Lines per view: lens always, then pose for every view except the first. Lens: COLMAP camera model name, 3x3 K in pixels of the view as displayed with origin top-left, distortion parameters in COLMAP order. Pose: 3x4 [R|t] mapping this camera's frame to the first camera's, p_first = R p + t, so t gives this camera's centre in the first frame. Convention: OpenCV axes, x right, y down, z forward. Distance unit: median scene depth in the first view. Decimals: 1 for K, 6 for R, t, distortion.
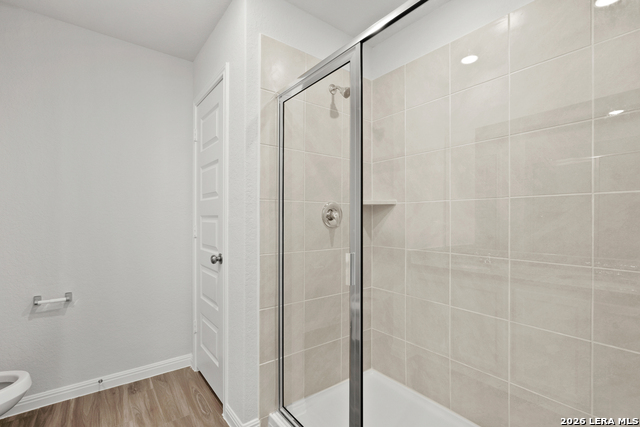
lens RADIAL K [[294.1, 0, 319.7], [0, 294.1, 215.6], [0, 0, 1]] dist [-0.003433, -0.000492]
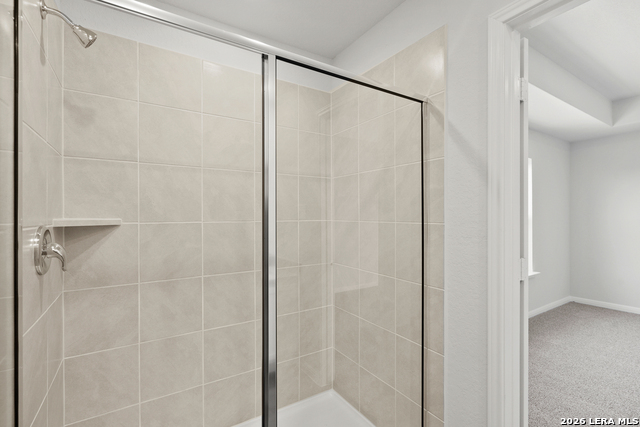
lens RADIAL K [[294.1, 0, 320.4], [0, 294.1, 216.6], [0, 0, 1]] dist [-0.003433, -0.000492]
pose [[0.085347, 0.001543, 0.996350, -0.424977], [-0.002366, 0.999996, -0.001346, -0.059654], [-0.996349, -0.002242, 0.085350, 0.457278]]
